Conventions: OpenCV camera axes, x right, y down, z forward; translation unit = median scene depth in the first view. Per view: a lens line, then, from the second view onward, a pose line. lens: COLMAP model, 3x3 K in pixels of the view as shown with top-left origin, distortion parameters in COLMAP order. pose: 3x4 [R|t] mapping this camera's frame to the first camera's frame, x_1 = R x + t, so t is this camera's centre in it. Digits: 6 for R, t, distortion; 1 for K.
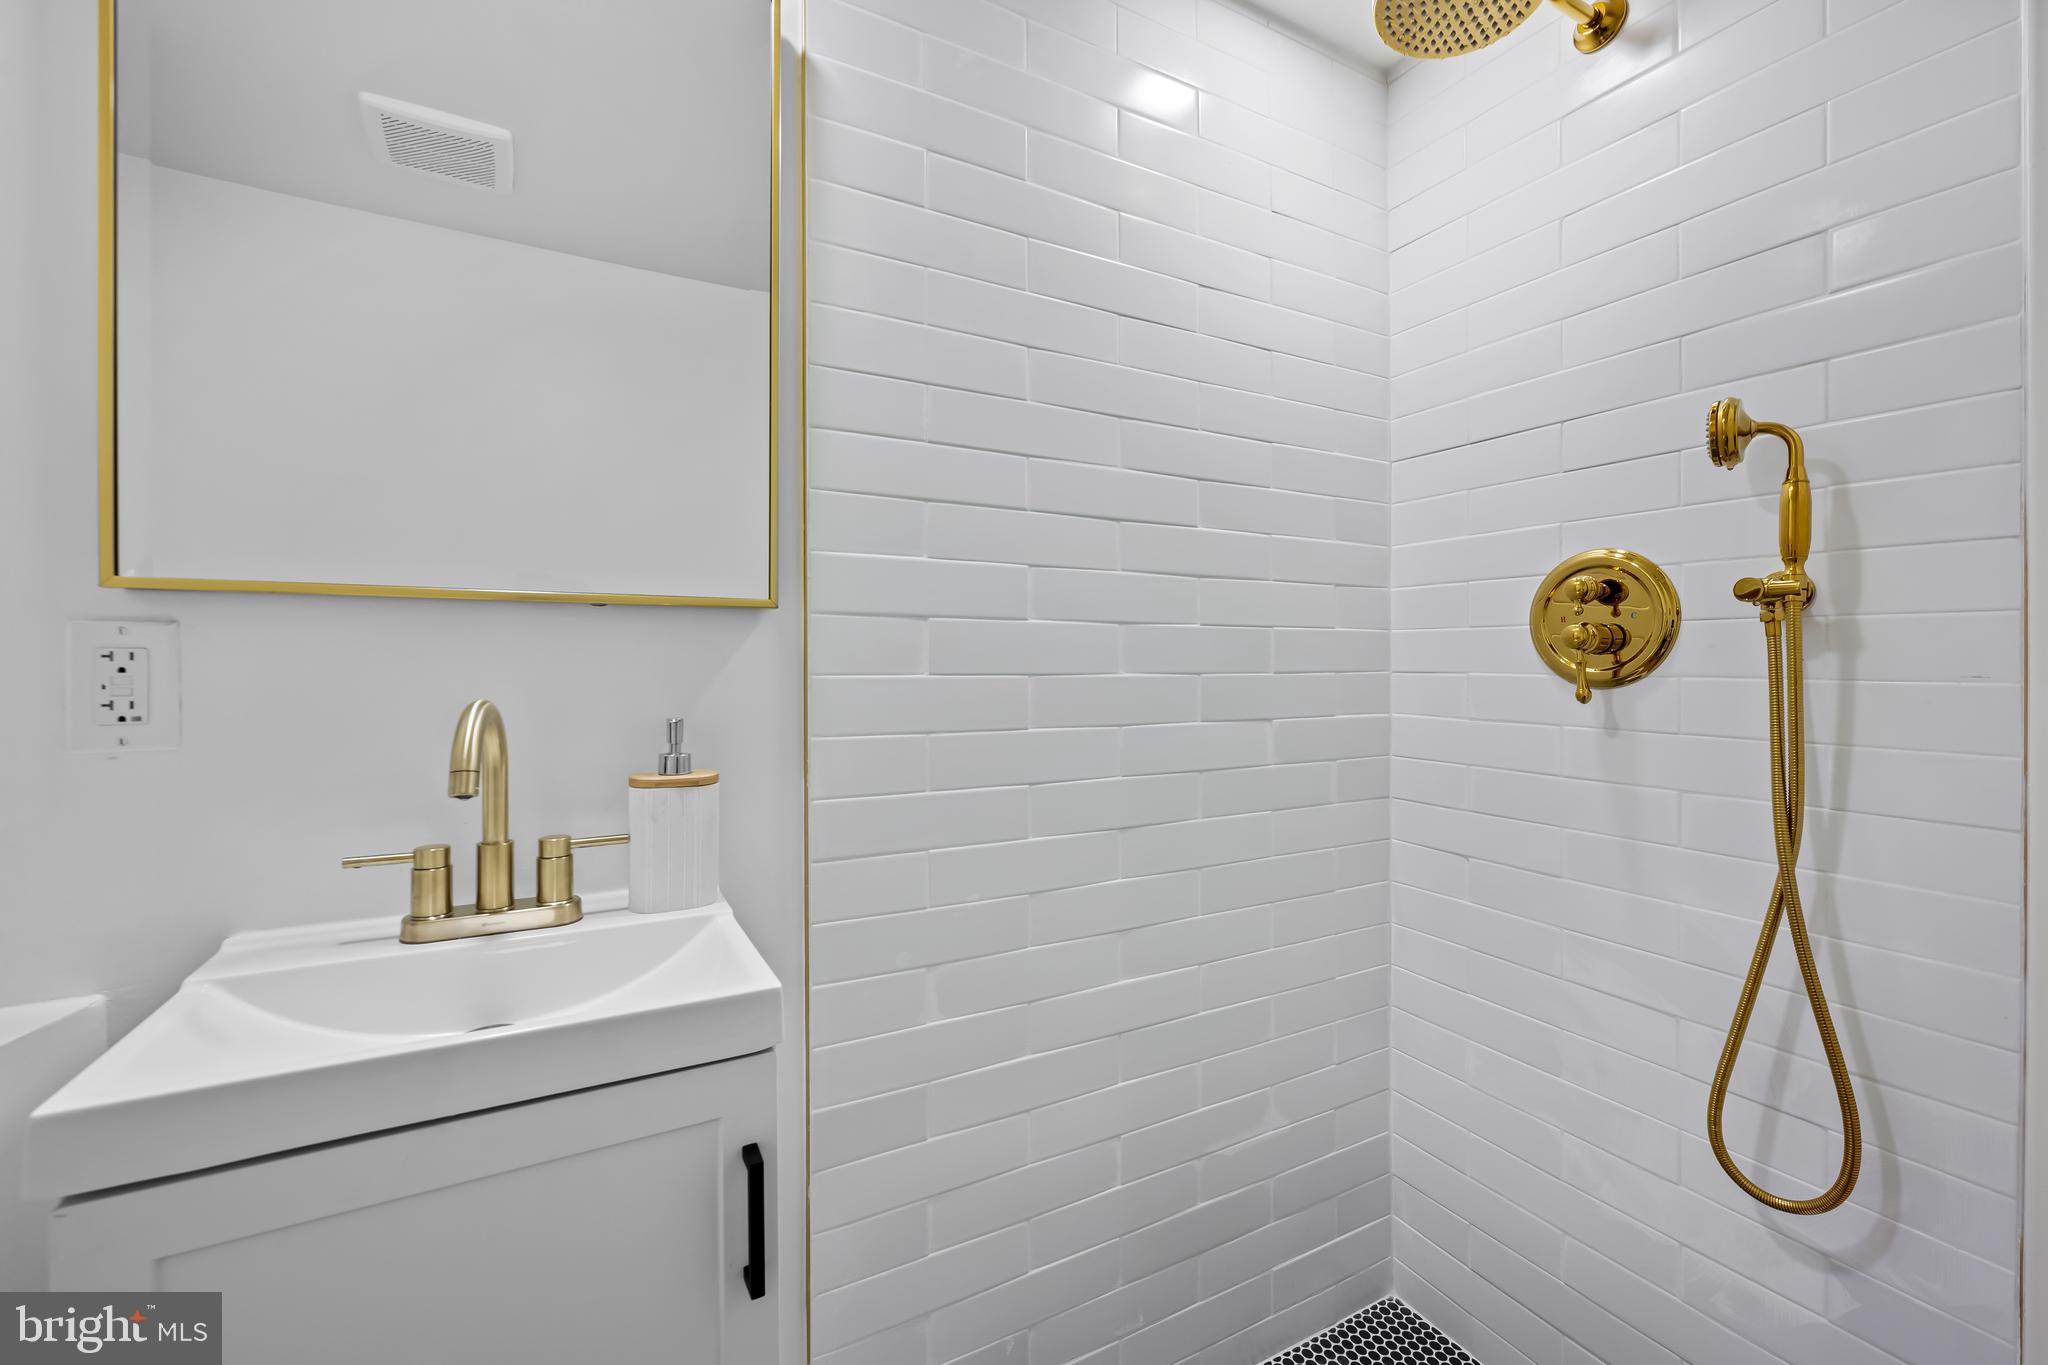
lens RADIAL K [[835.8, 0, 1023.6], [0, 835.8, 659.1], [0, 0, 1]] dist [-0.001689, -0.000001]
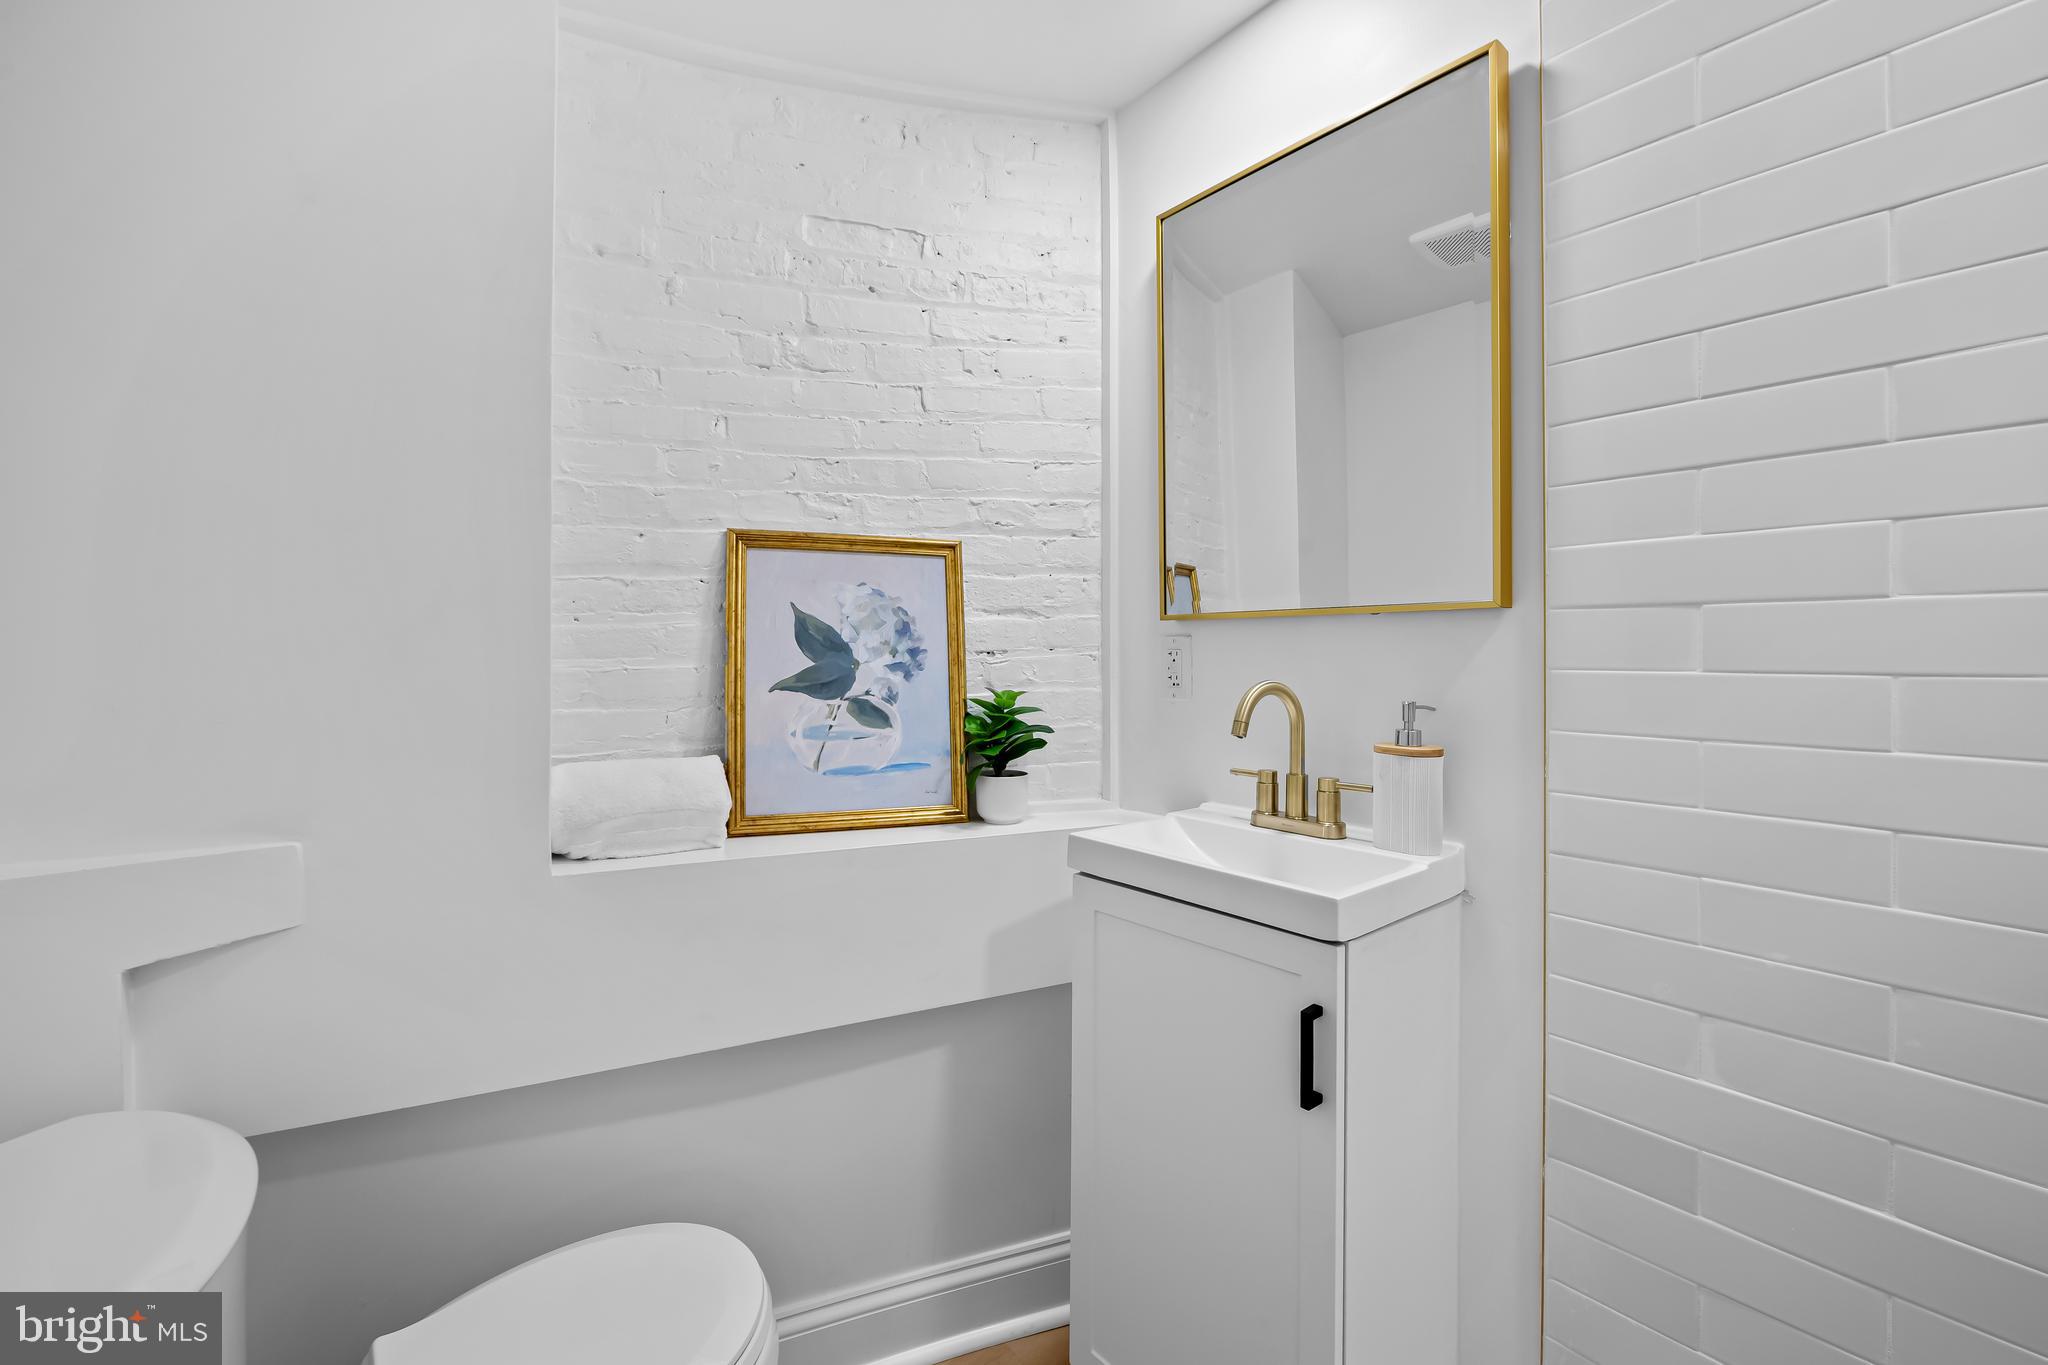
lens RADIAL K [[835.8, 0, 1023.6], [0, 835.8, 659.1], [0, 0, 1]] dist [-0.001689, -0.000001]
pose [[0.201638, 0.002761, -0.979456, 0.692792], [0.001745, 0.999993, 0.003178, 0.002437], [0.979459, -0.002350, 0.201632, 0.184198]]
